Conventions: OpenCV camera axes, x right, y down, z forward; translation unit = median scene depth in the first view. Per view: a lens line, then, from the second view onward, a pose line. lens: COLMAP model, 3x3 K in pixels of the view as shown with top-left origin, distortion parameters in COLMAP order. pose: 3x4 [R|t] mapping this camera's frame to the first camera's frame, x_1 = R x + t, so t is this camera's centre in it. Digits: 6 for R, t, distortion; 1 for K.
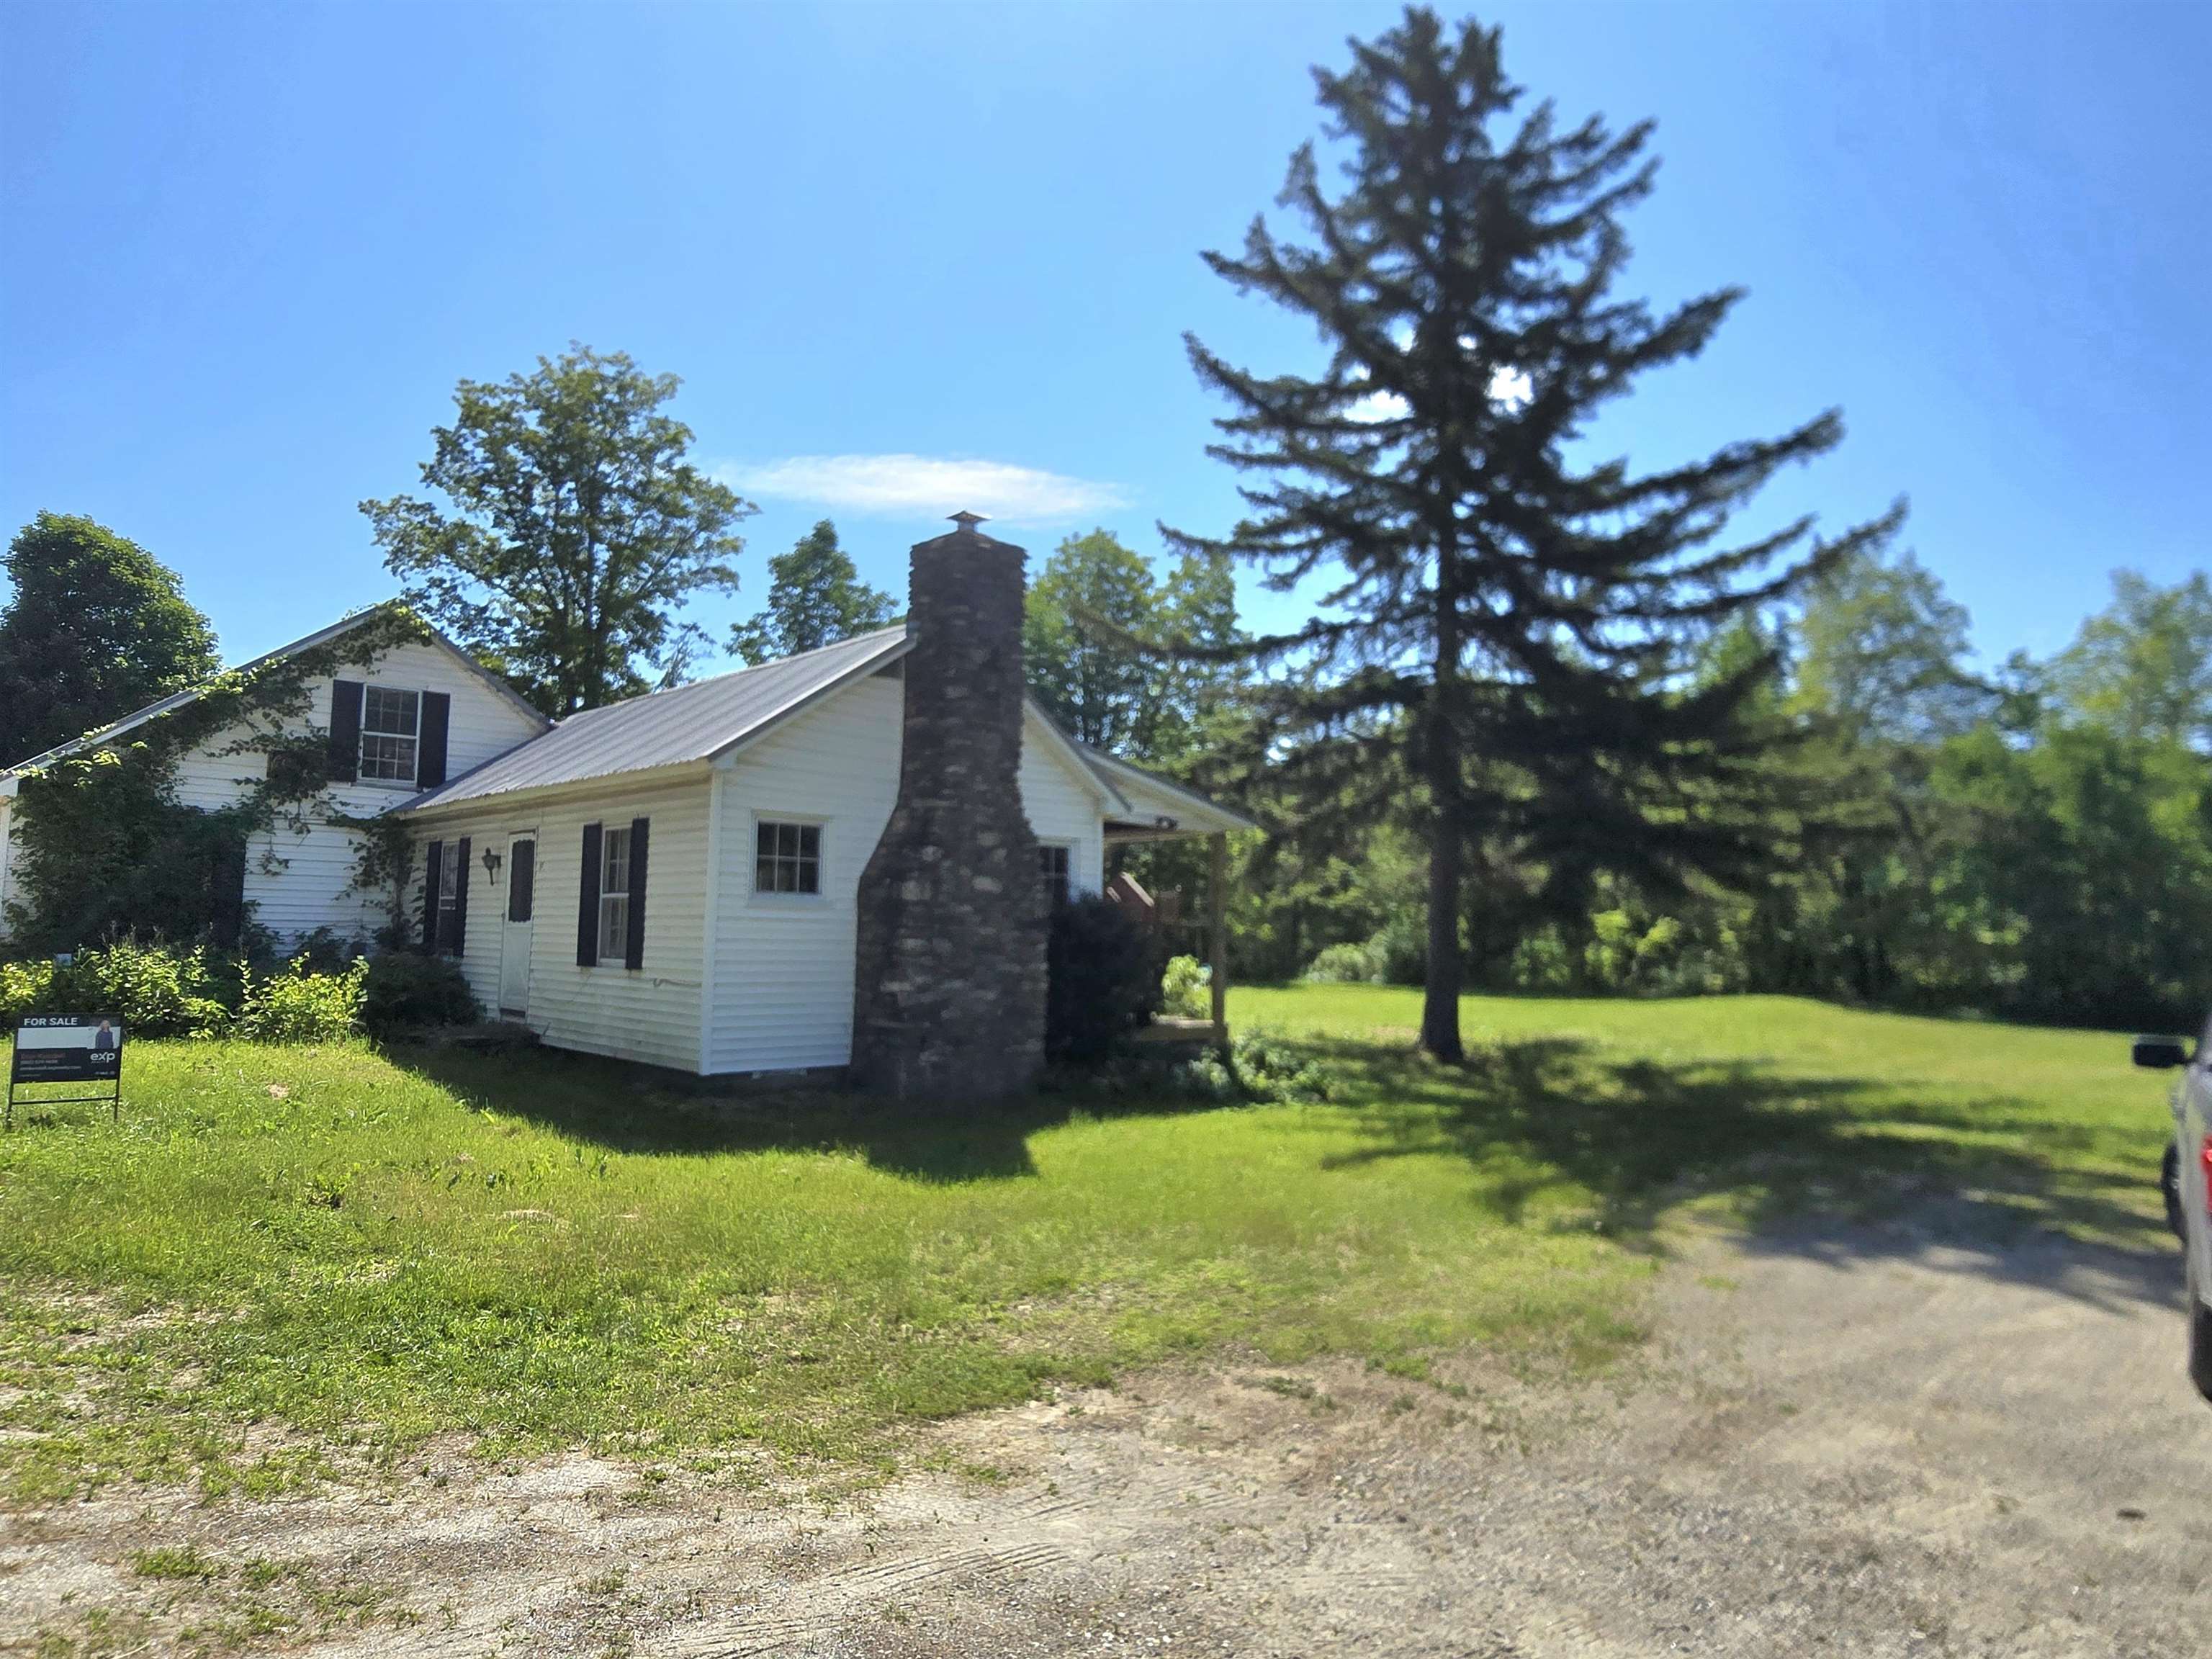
lens RADIAL K [[1248.0, 0, 1107.5], [0, 1248.0, 825.8], [0, 0, 1]] dist [-0.001264, -0.017502]
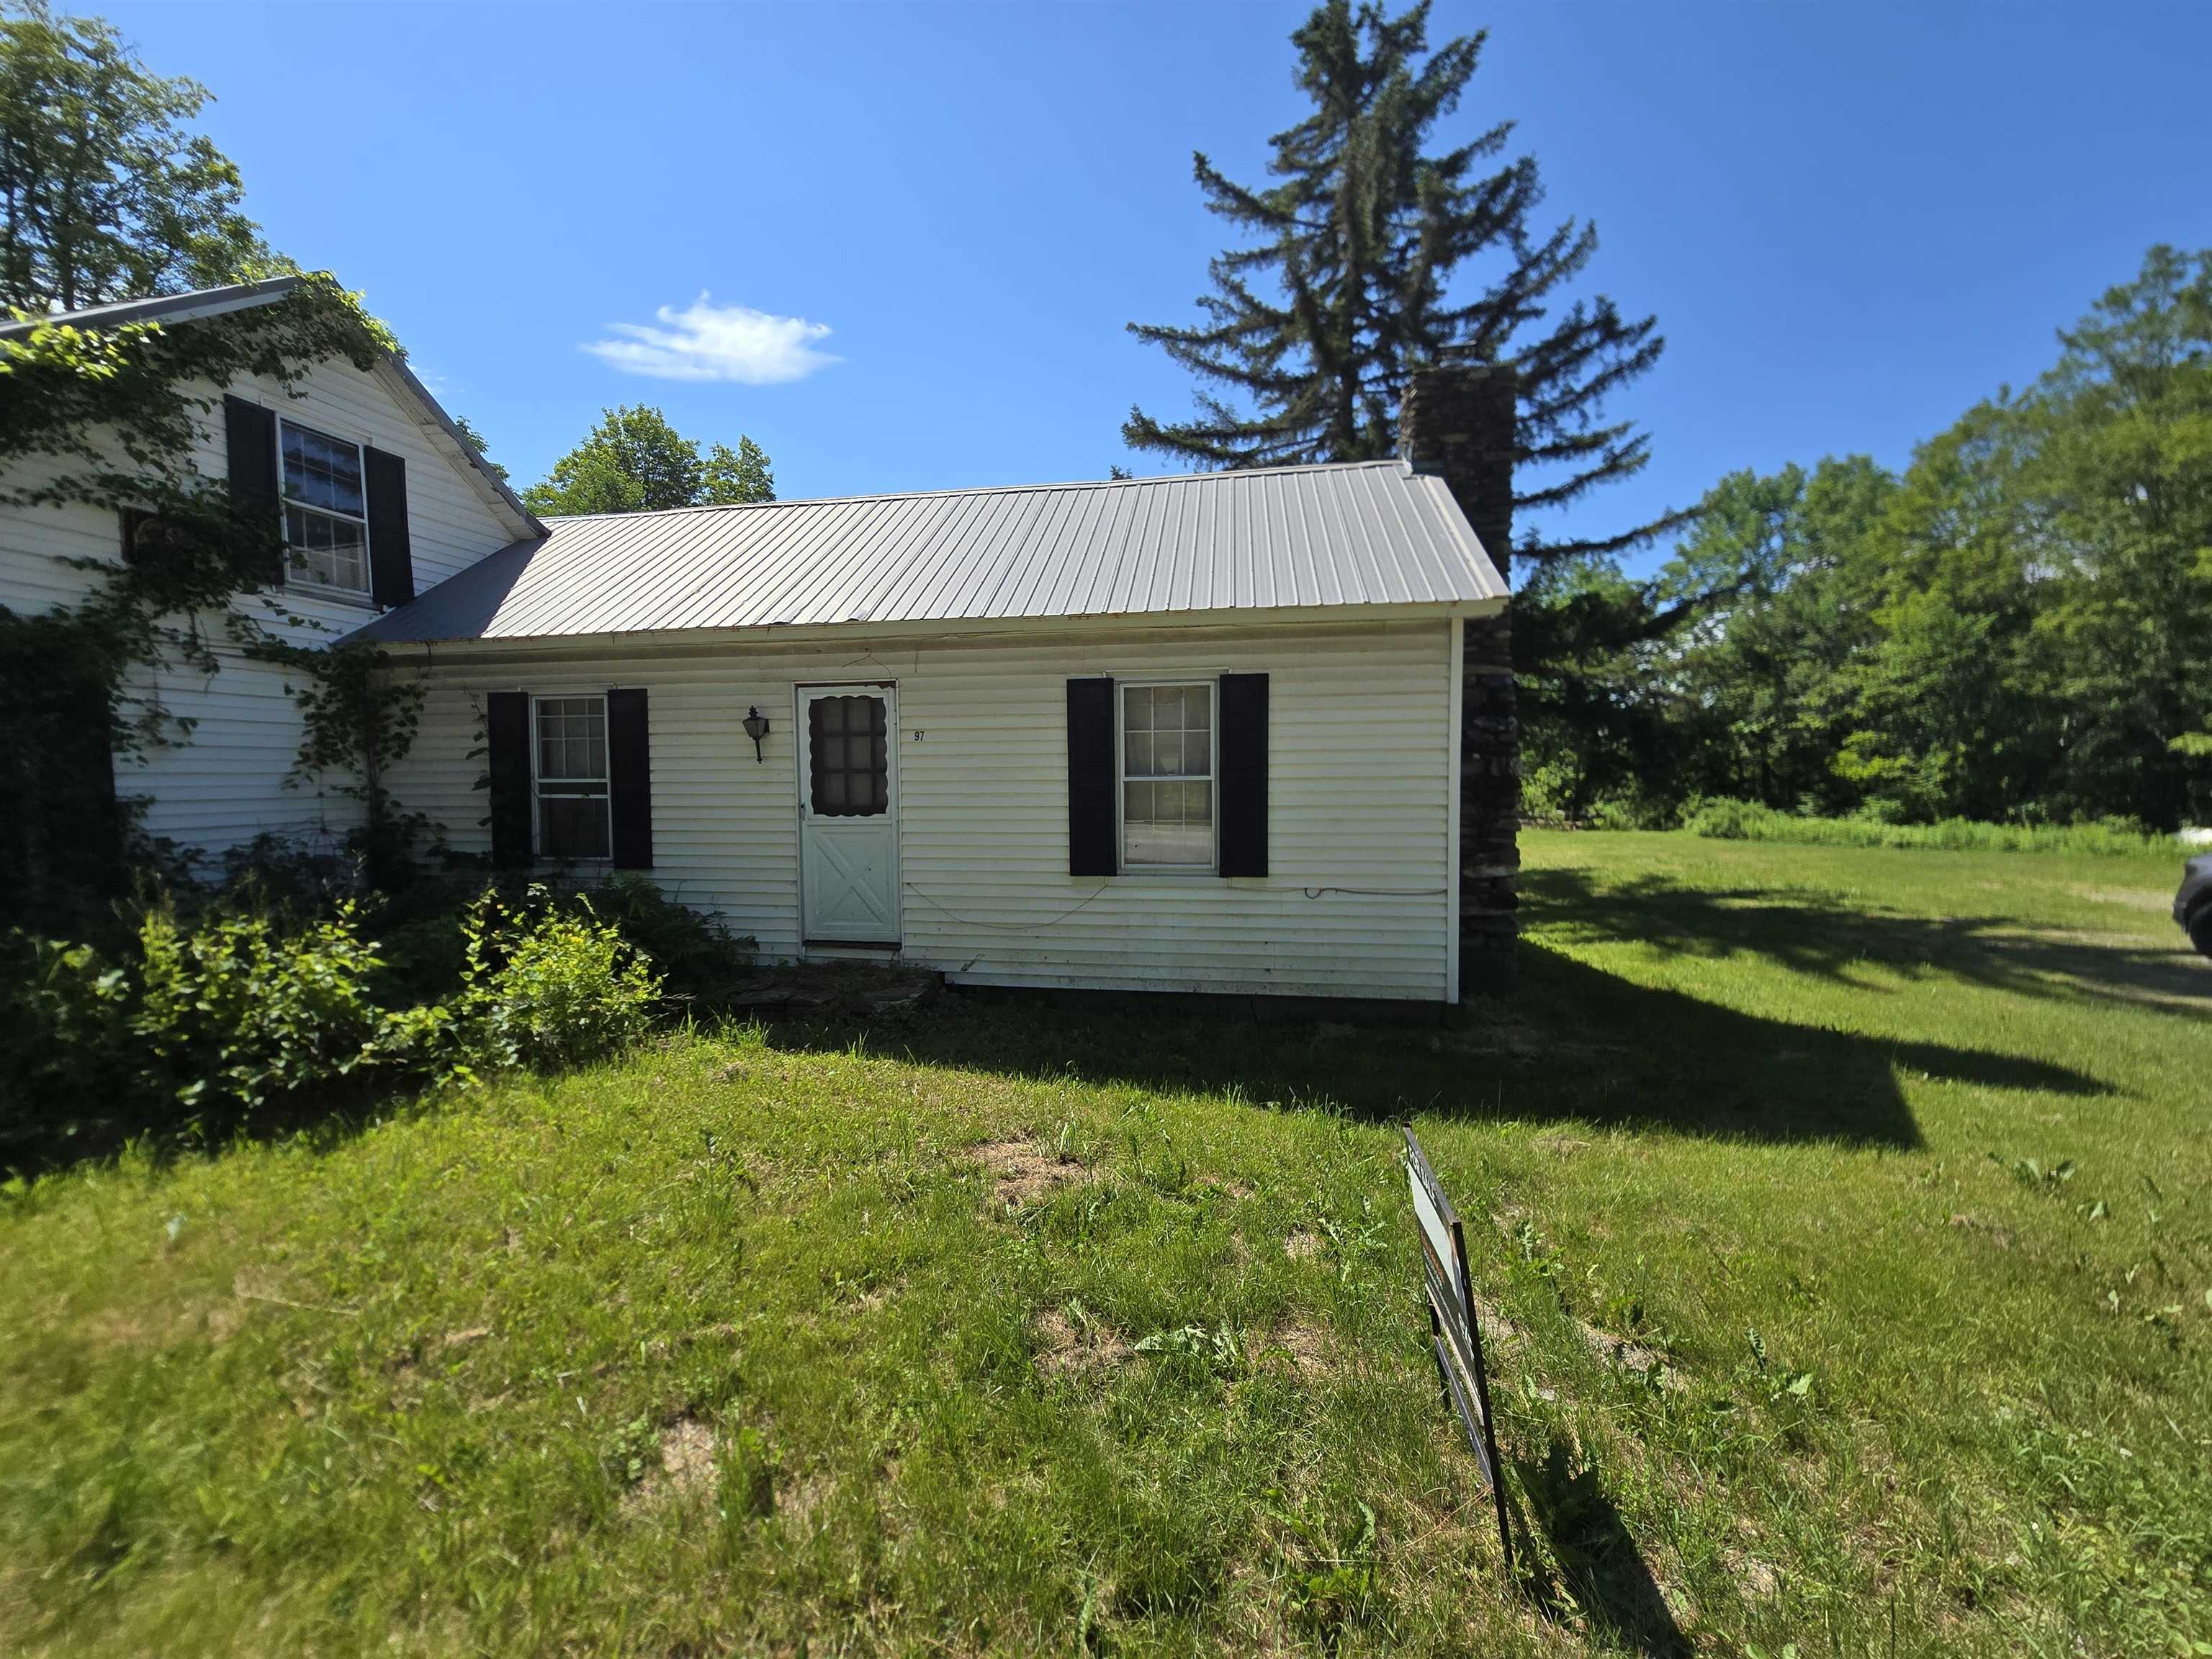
lens RADIAL K [[907.2, 0, 1091.5], [0, 907.2, 823.6], [0, 0, 1]] dist [-0.004649, 0.000375]
pose [[0.828616, -0.052170, 0.557381, -0.545132], [-0.026578, 0.990859, 0.132254, 0.009690], [-0.559186, -0.124402, 0.819655, 0.435482]]
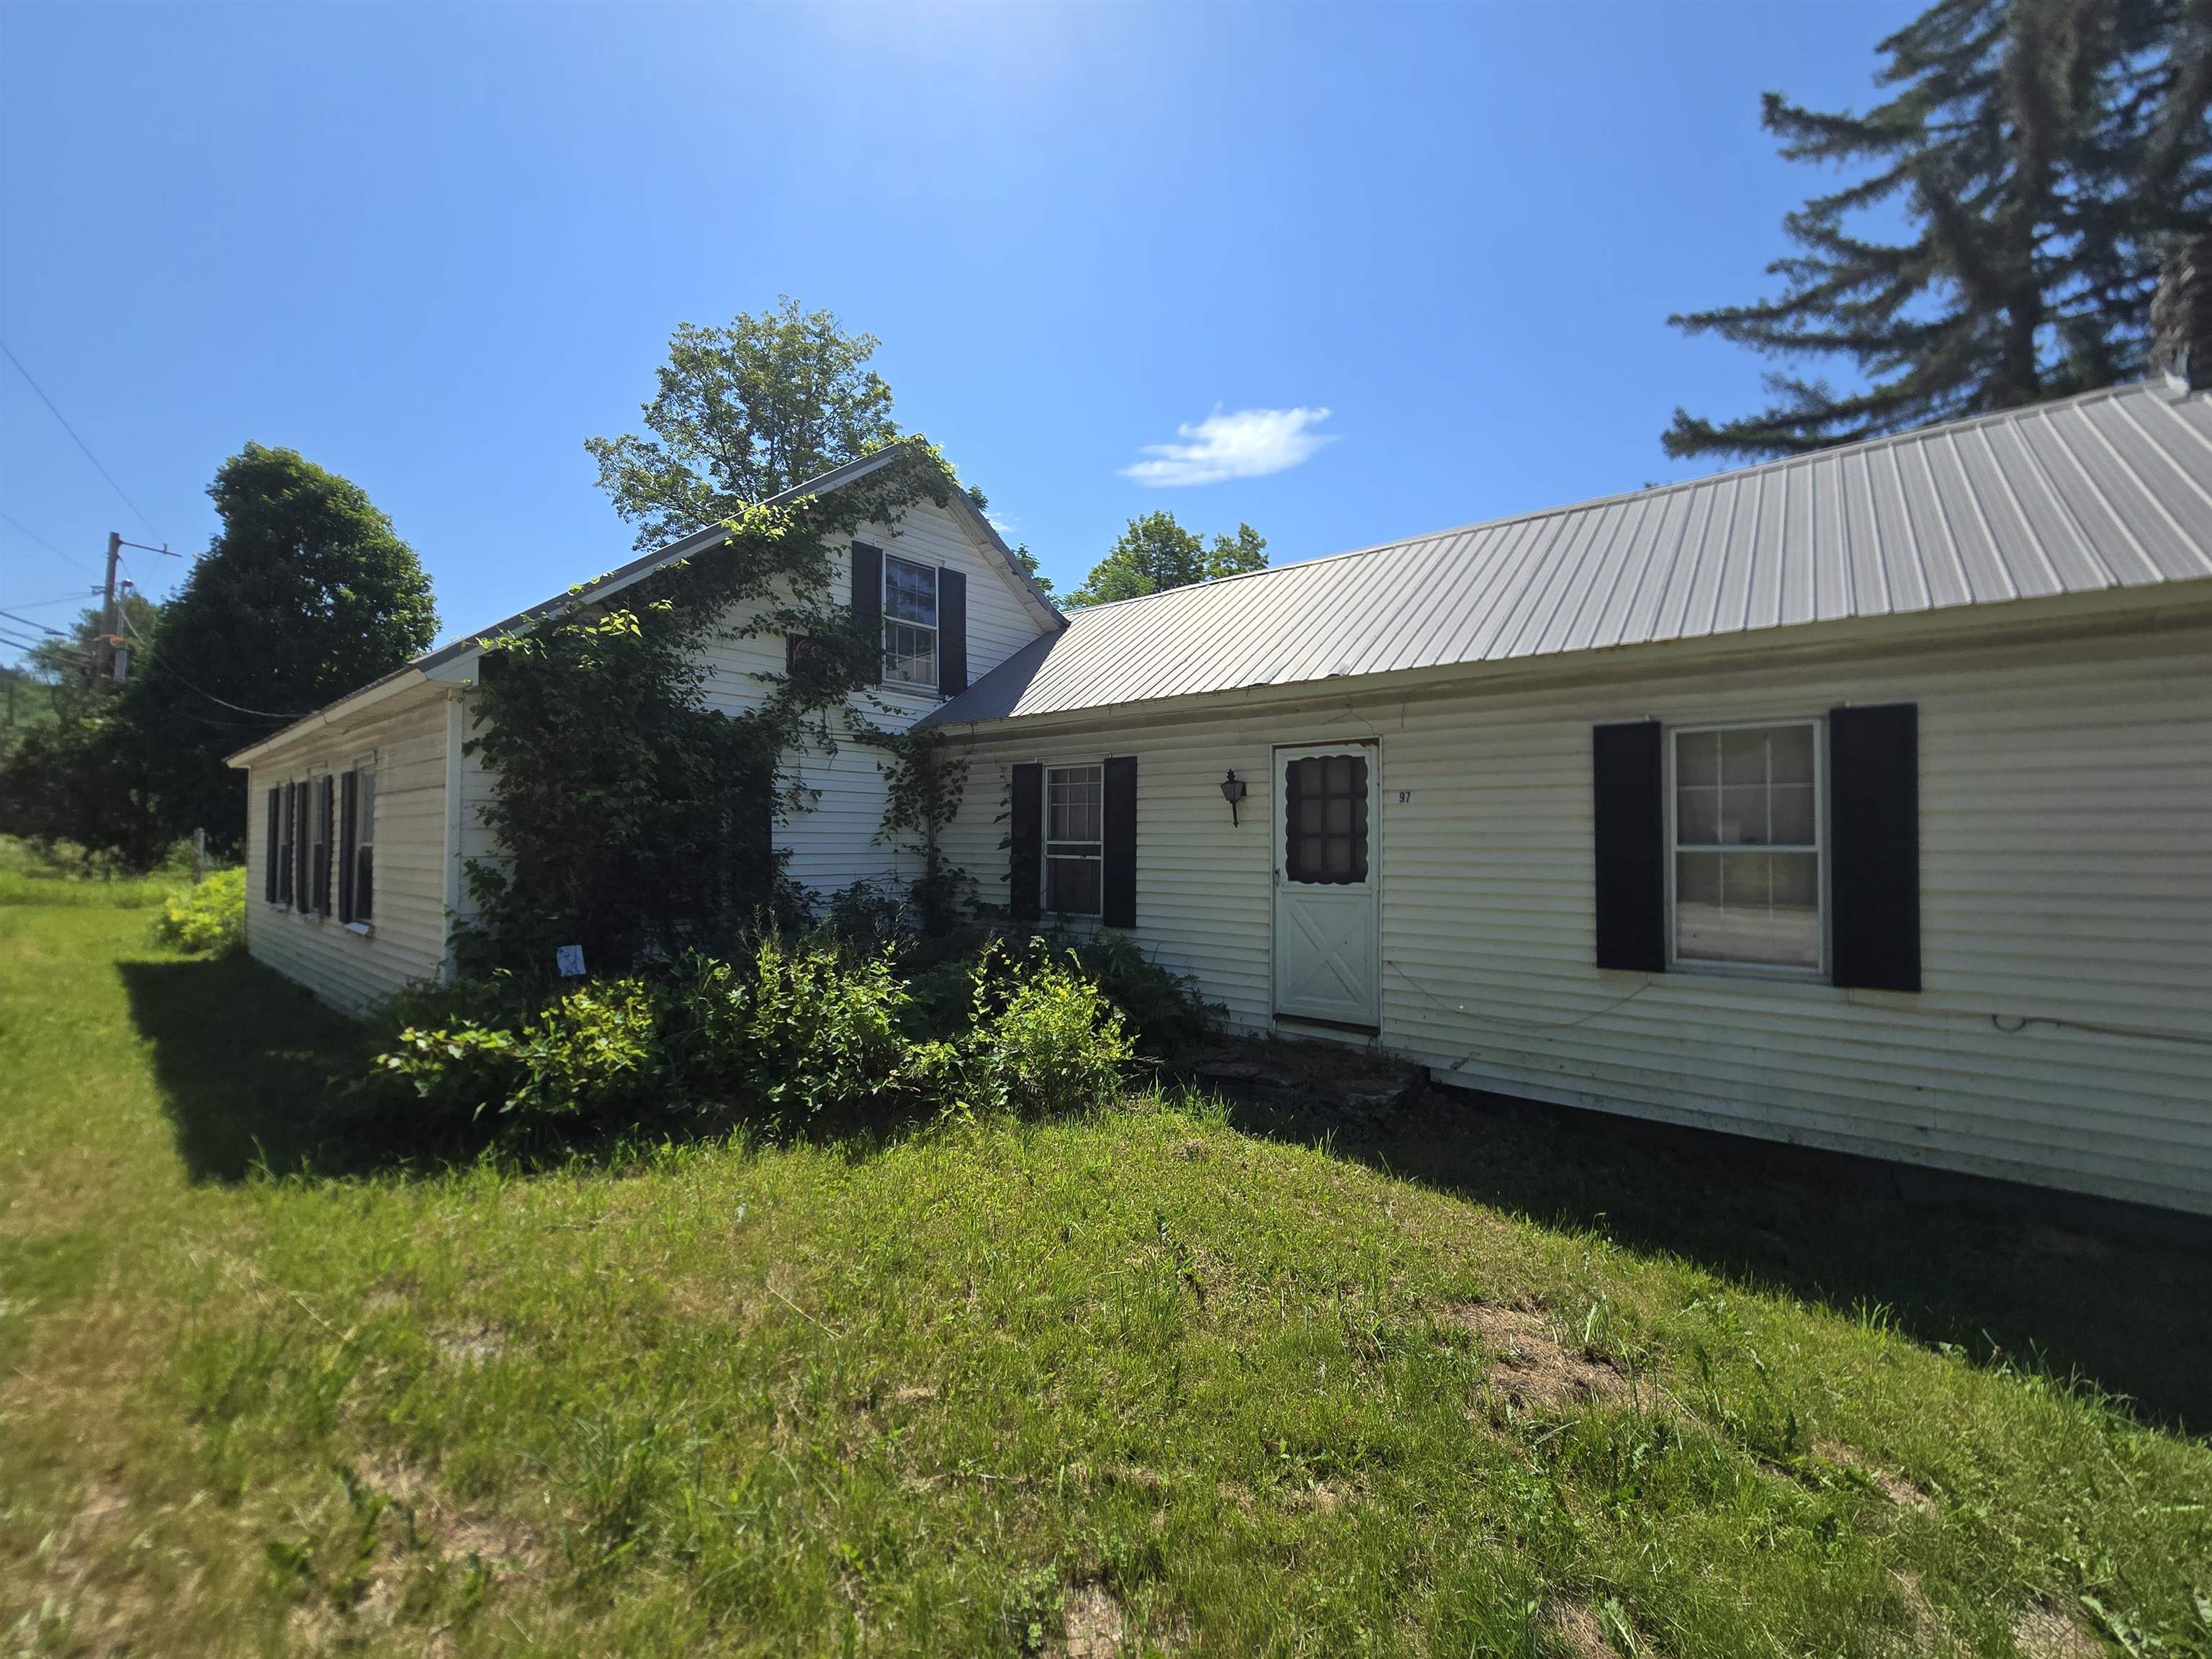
lens RADIAL K [[907.2, 0, 1091.5], [0, 907.2, 823.6], [0, 0, 1]] dist [-0.004649, 0.000375]
pose [[0.997490, -0.008950, 0.070234, -0.531152], [0.004312, 0.997816, 0.065911, 0.012704], [-0.070670, -0.065443, 0.995351, 0.463160]]
